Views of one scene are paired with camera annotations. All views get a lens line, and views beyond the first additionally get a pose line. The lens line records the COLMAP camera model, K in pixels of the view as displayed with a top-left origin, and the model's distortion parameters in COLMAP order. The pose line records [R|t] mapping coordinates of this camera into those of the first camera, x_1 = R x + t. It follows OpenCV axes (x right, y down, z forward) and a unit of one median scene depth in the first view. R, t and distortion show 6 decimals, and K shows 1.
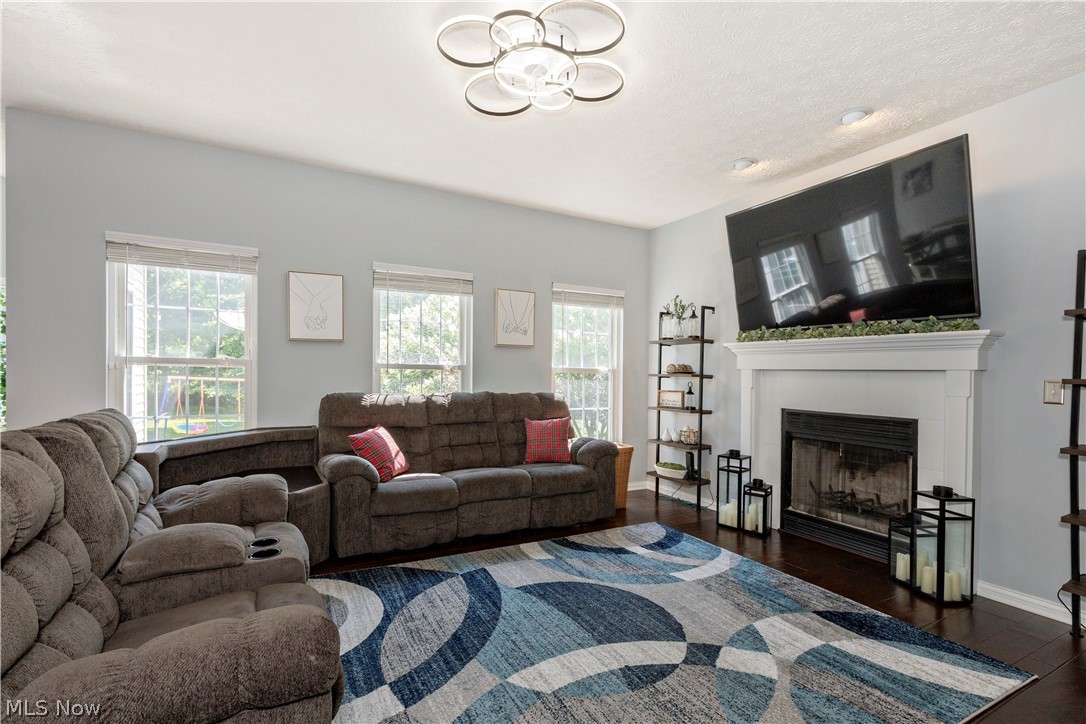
lens RADIAL K [[527.0, 0, 541.6], [0, 527.0, 383.7], [0, 0, 1]] dist [0.001856, 0.000327]
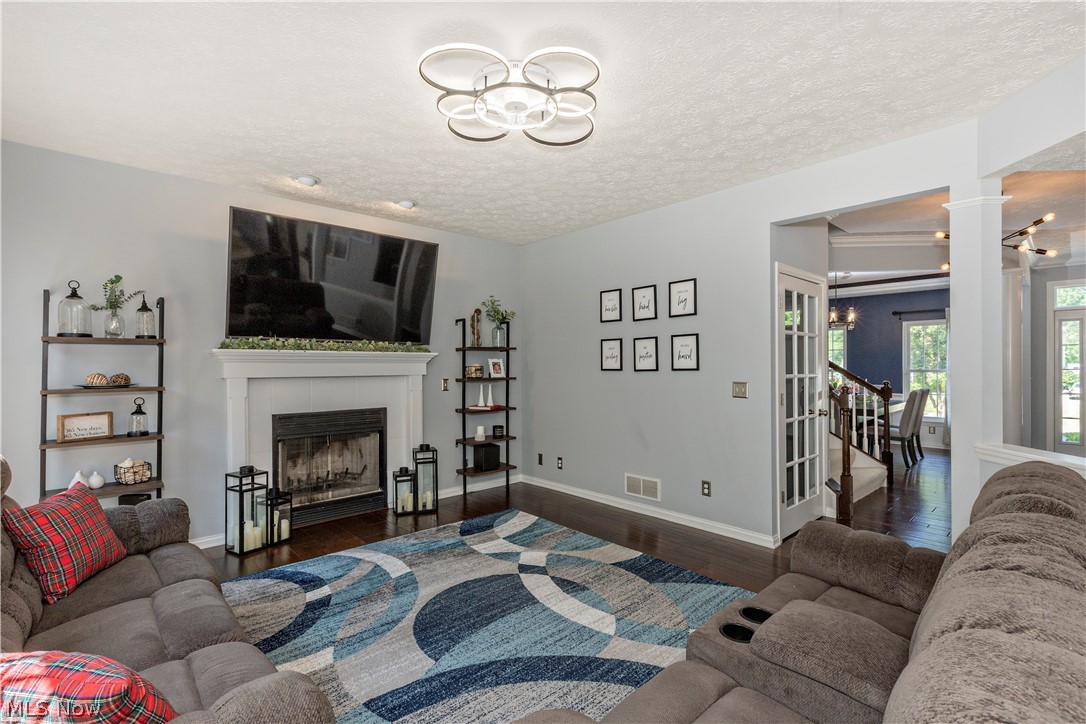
lens RADIAL K [[467.2, 0, 538.3], [0, 467.2, 367.2], [0, 0, 1]] dist [-0.005921, -0.001846]
pose [[-0.237745, -0.022543, 0.971066, -0.597544], [0.019522, 0.999418, 0.027980, -0.066743], [-0.971132, 0.025609, -0.237166, 0.768599]]
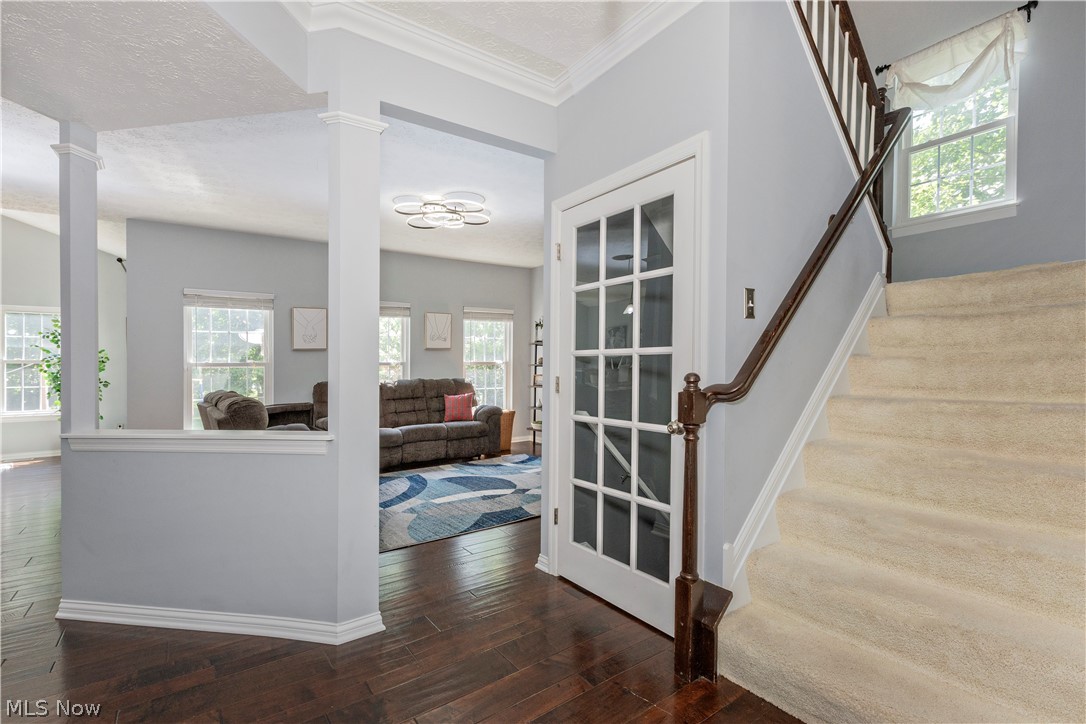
lens RADIAL K [[501.2, 0, 556.6], [0, 501.2, 344.1], [0, 0, 1]] dist [-0.001975, -0.002312]
pose [[0.987231, -0.022084, 0.157758, 0.081898], [0.032070, 0.997620, -0.061036, 0.020635], [-0.156035, 0.065315, 0.985590, -0.666200]]
